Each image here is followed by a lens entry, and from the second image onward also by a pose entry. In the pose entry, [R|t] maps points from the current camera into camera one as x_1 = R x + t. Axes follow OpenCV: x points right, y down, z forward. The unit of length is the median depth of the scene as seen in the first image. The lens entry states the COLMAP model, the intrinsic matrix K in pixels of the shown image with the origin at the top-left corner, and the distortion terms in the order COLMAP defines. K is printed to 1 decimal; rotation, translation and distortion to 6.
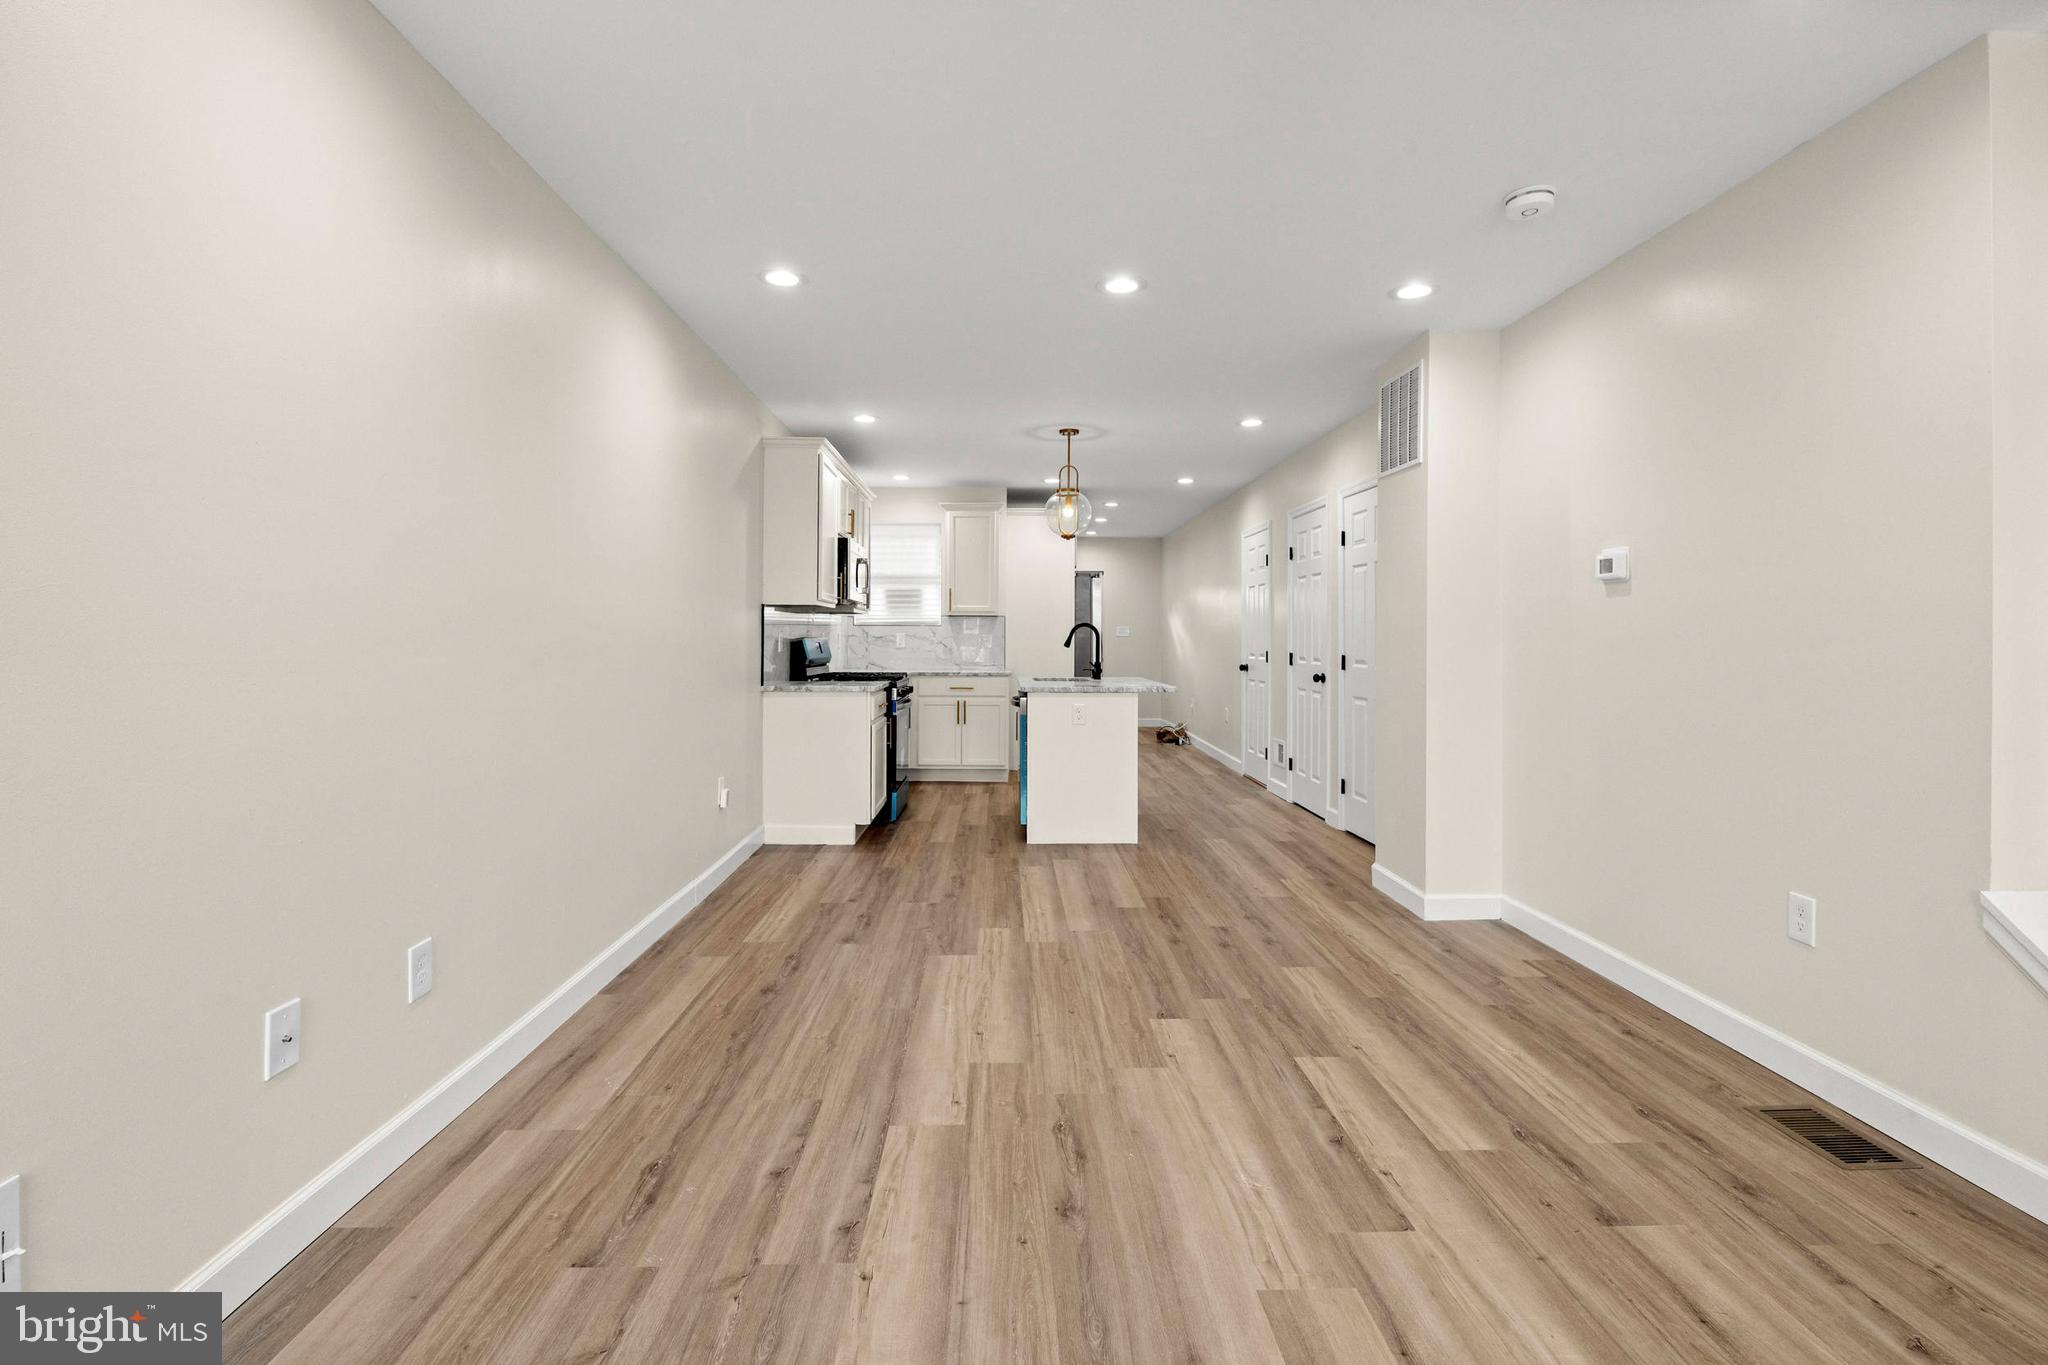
lens RADIAL K [[912.1, 0, 1043.0], [0, 912.1, 634.1], [0, 0, 1]] dist [-0.009945, 0.001542]
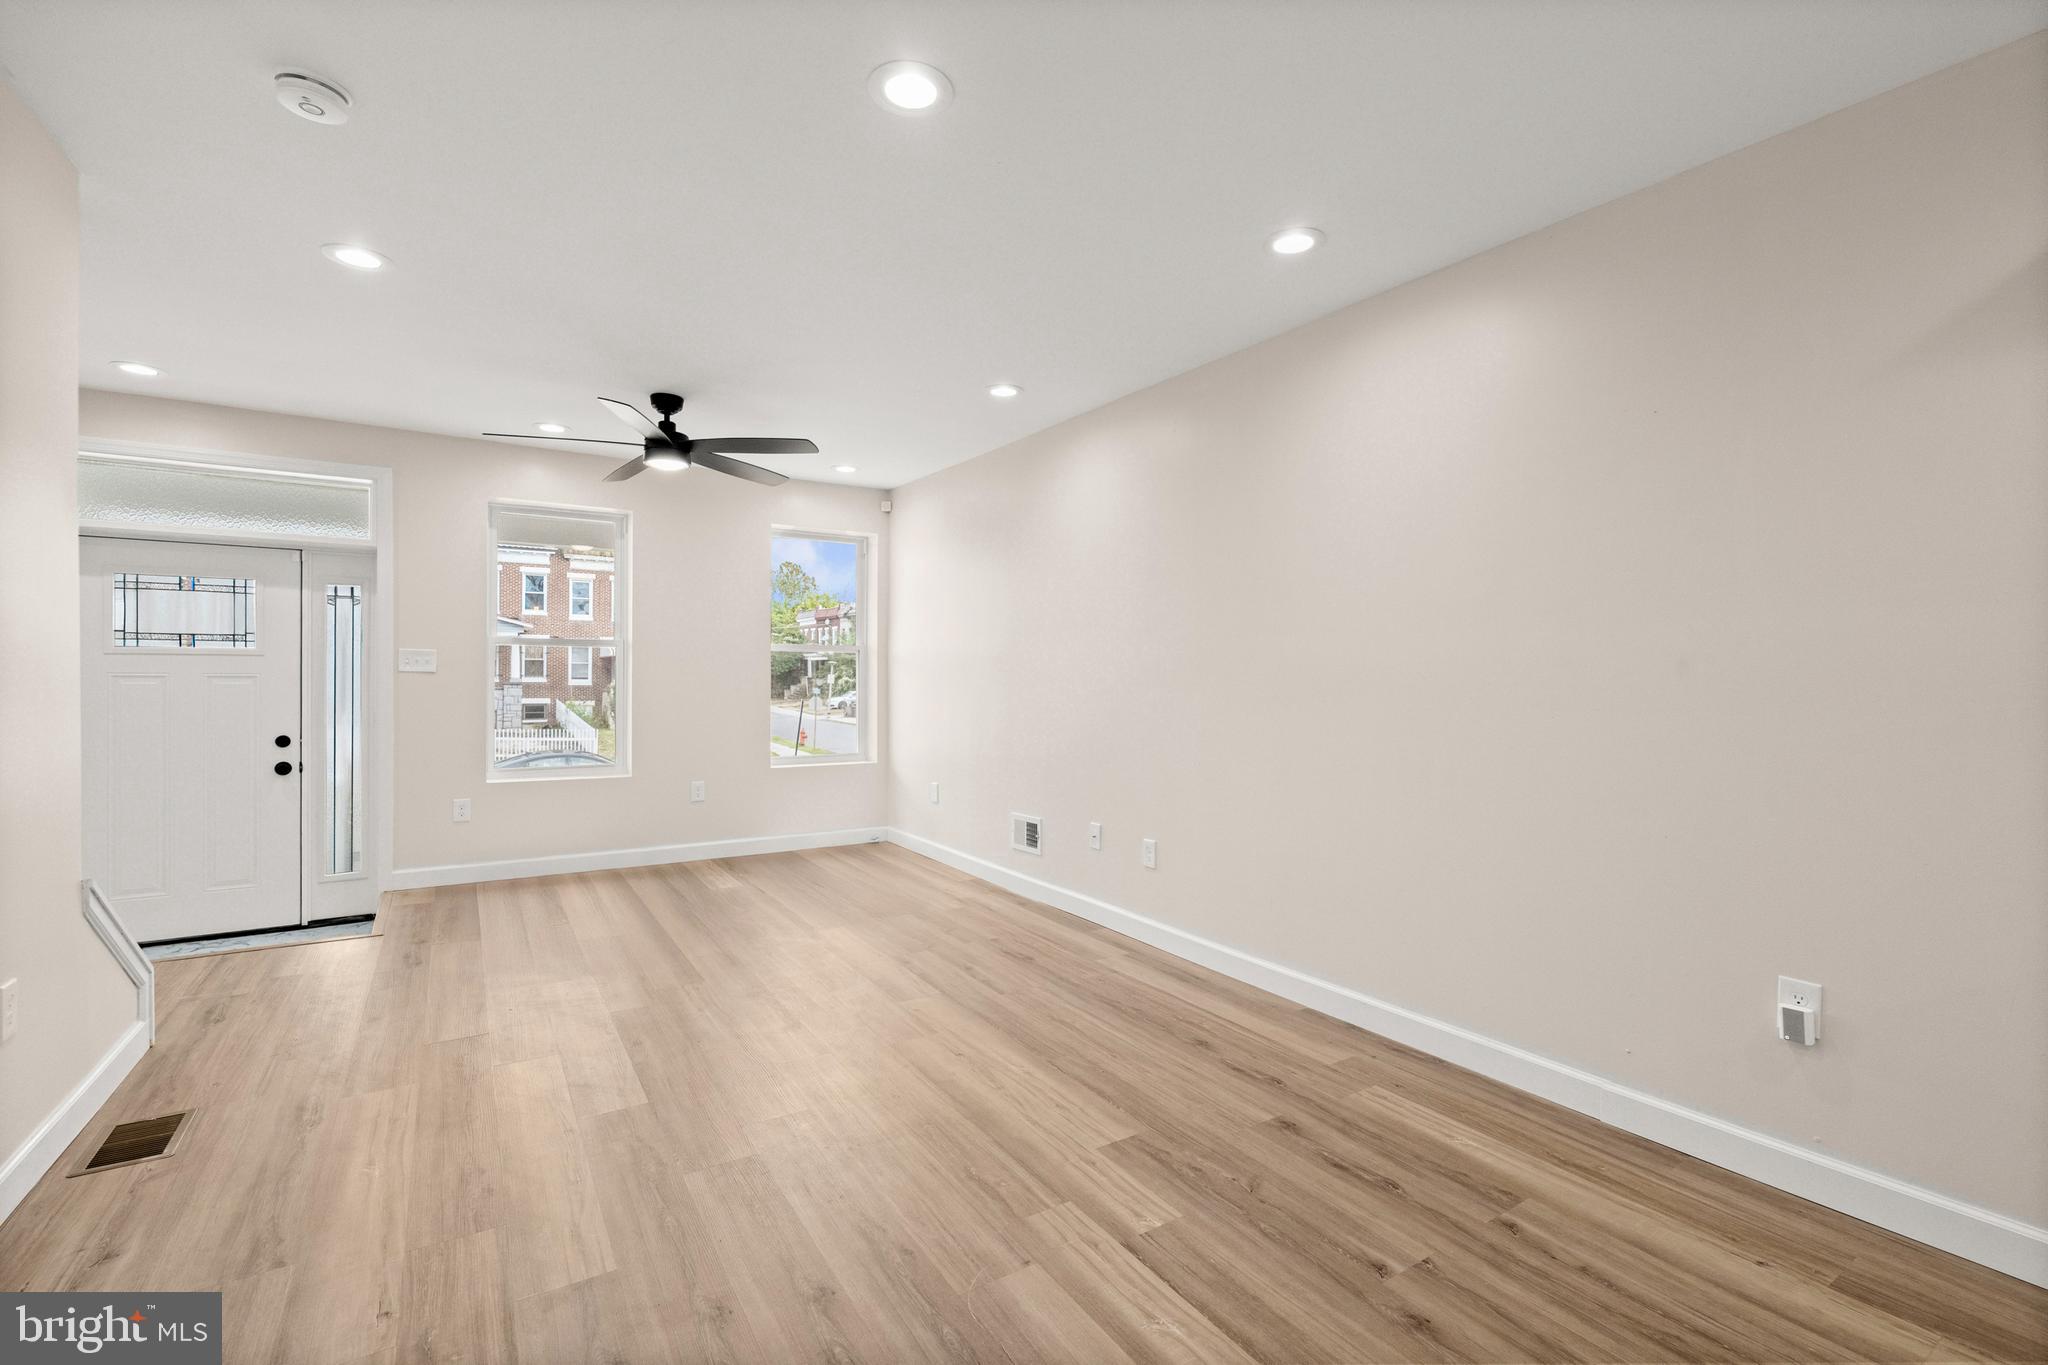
lens RADIAL K [[912.1, 0, 1031.1], [0, 912.1, 679.7], [0, 0, 1]] dist [-0.009945, 0.001542]
pose [[-0.865933, -0.008086, -0.500094, 0.422027], [-0.007412, 0.999967, -0.003335, 0.004567], [0.500105, 0.000819, -0.865965, 2.108032]]
